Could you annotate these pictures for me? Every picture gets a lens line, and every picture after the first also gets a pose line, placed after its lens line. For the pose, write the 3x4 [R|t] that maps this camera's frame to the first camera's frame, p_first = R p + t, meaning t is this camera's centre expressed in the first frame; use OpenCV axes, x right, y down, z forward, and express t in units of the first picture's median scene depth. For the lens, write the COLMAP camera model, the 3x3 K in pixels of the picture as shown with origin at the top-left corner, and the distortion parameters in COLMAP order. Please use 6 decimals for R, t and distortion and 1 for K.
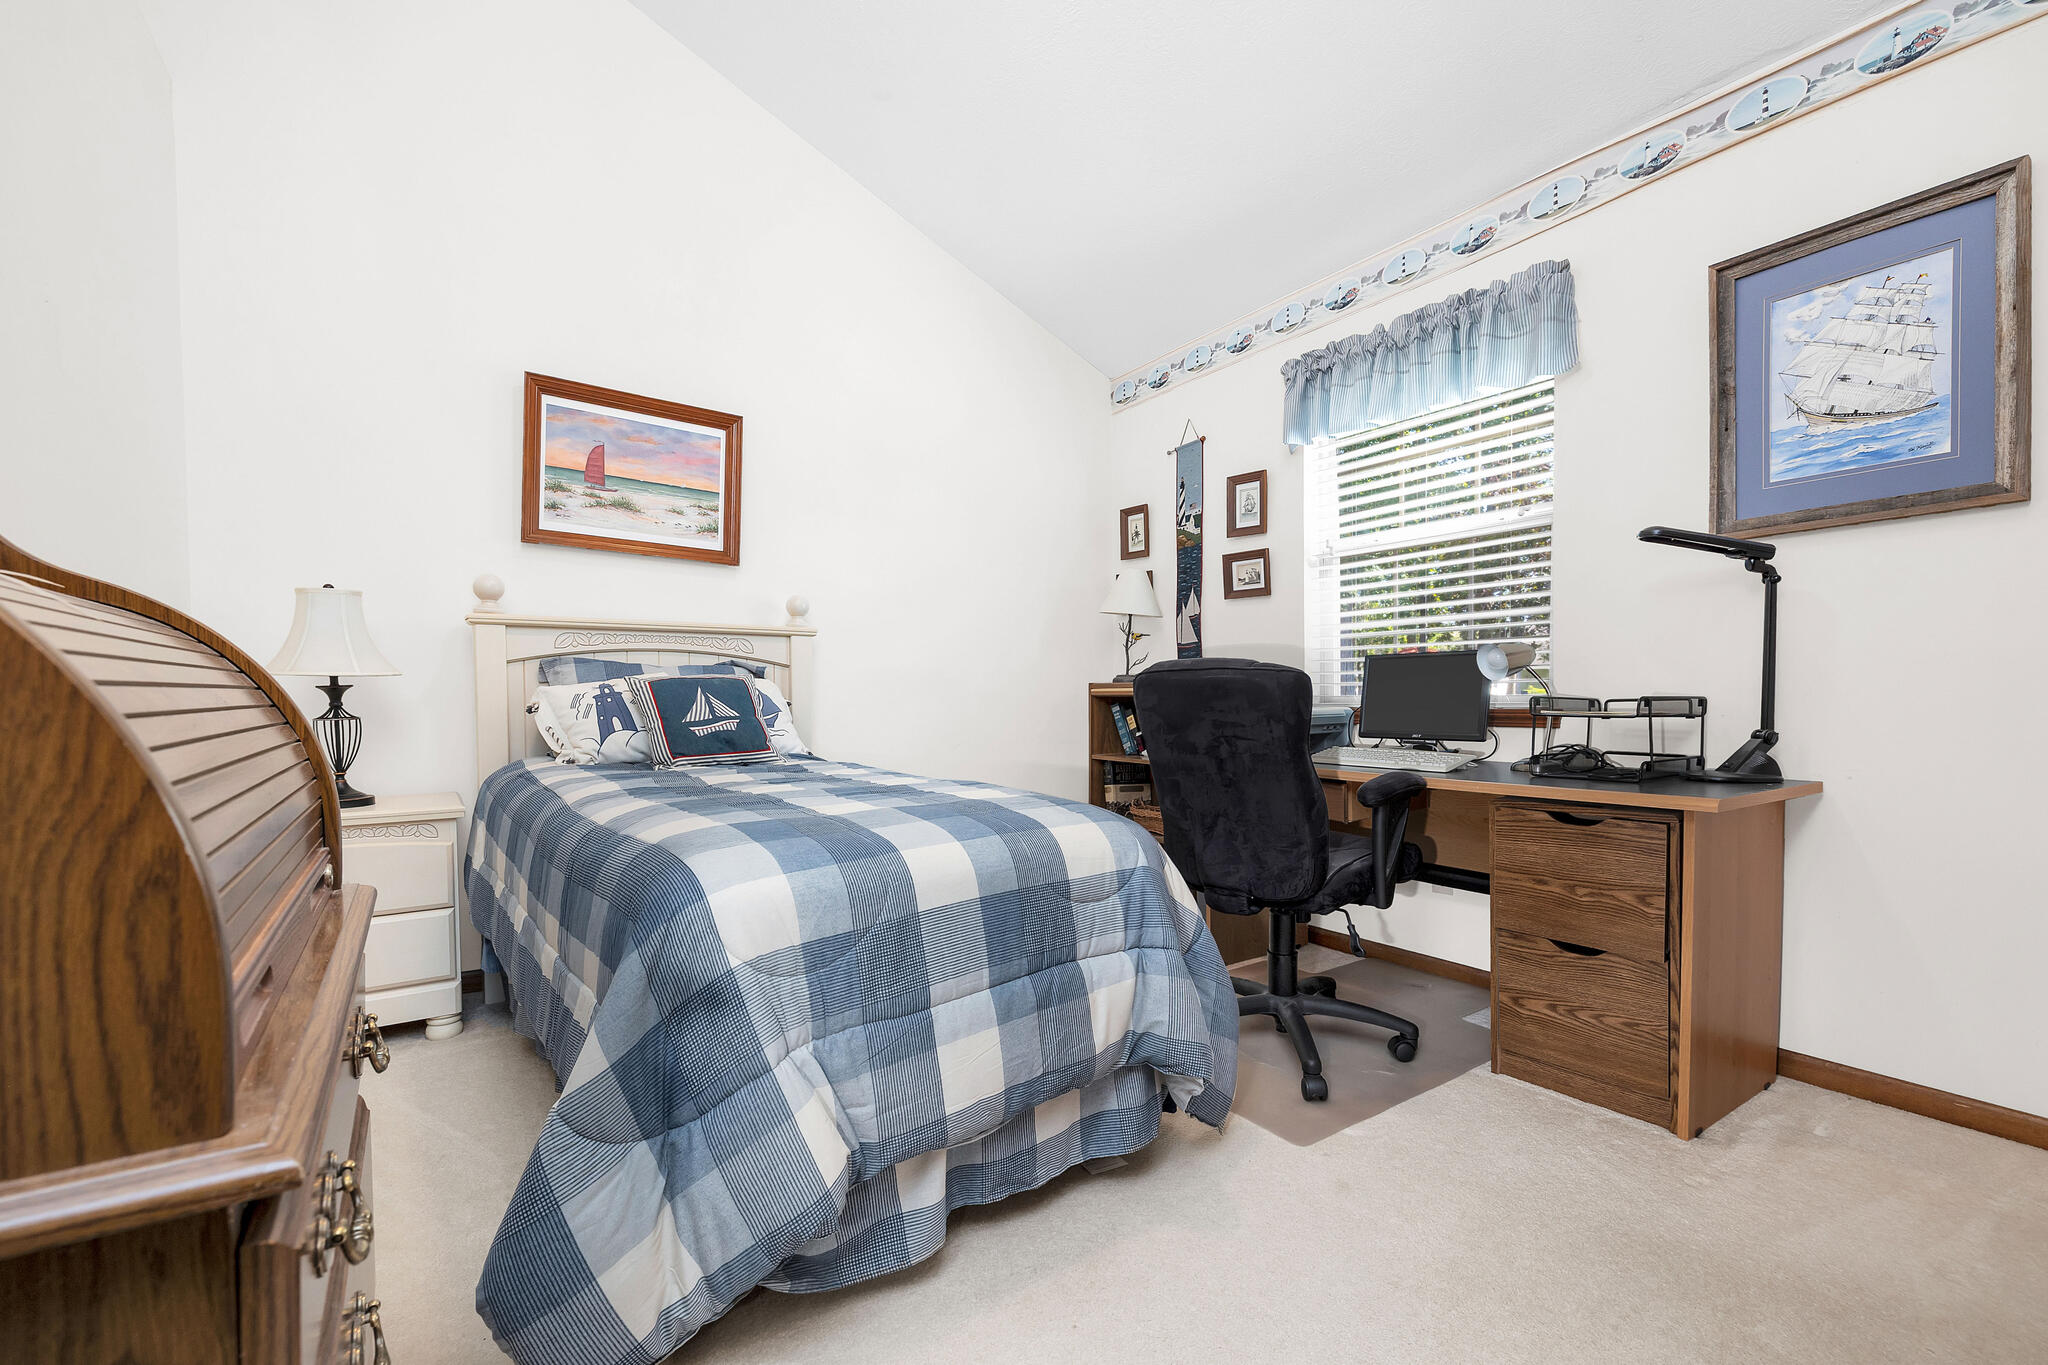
lens RADIAL K [[878.5, 0, 1017.7], [0, 878.5, 697.3], [0, 0, 1]] dist [0.001345, 0.000037]
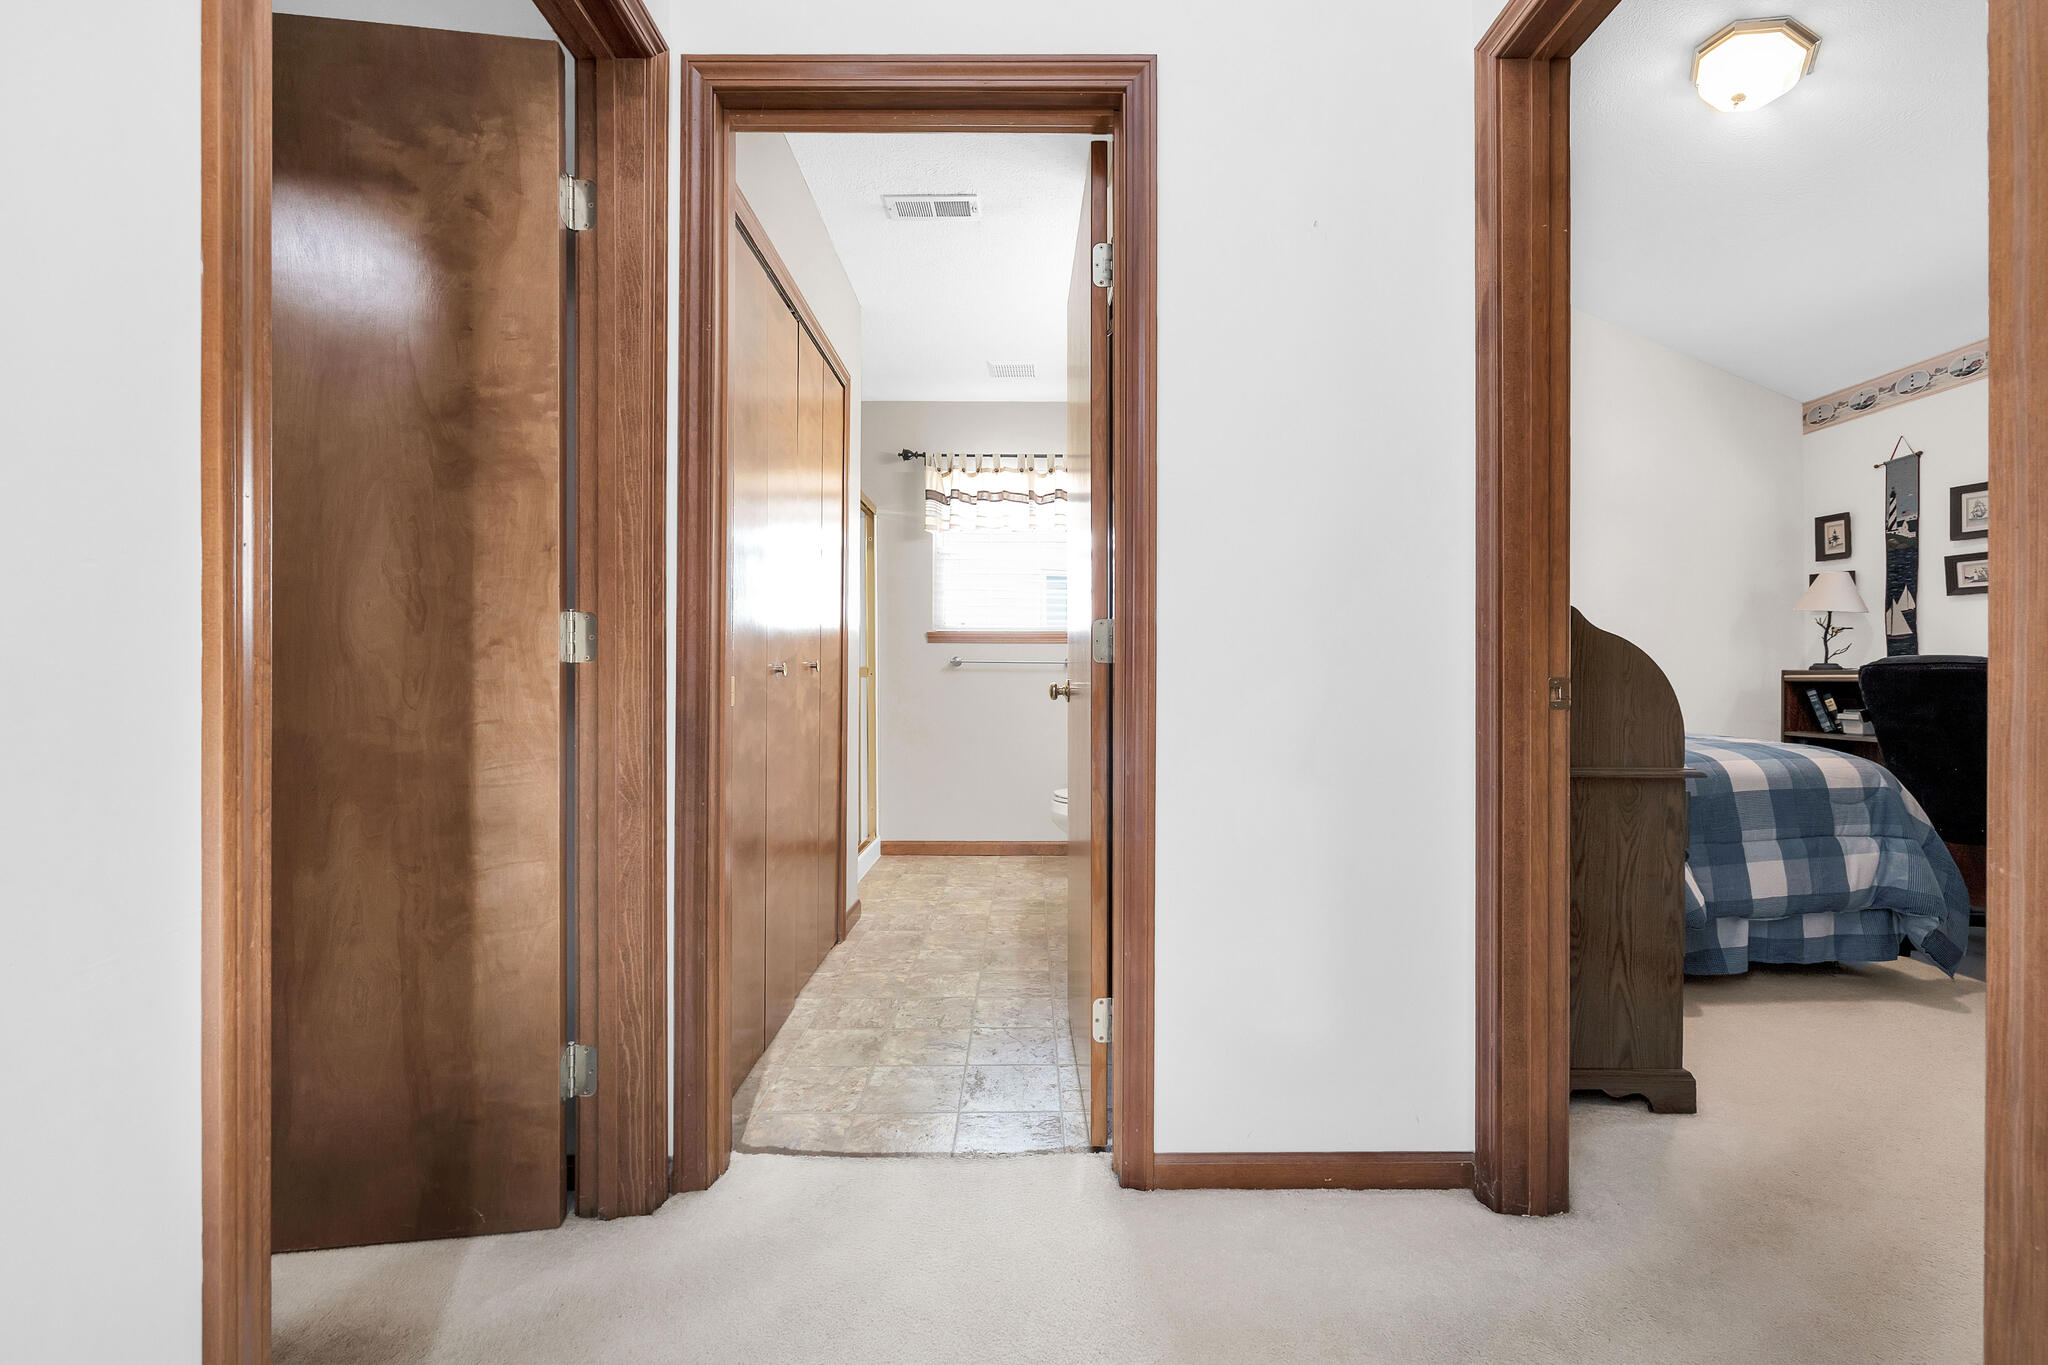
lens RADIAL K [[859.8, 0, 1026.4], [0, 859.8, 676.5], [0, 0, 1]] dist [-0.001906, -0.000231]
pose [[0.837084, 0.001821, -0.547071, -0.166393], [-0.005116, 0.999977, -0.004500, 0.002617], [0.547050, 0.006566, 0.837074, -0.623146]]
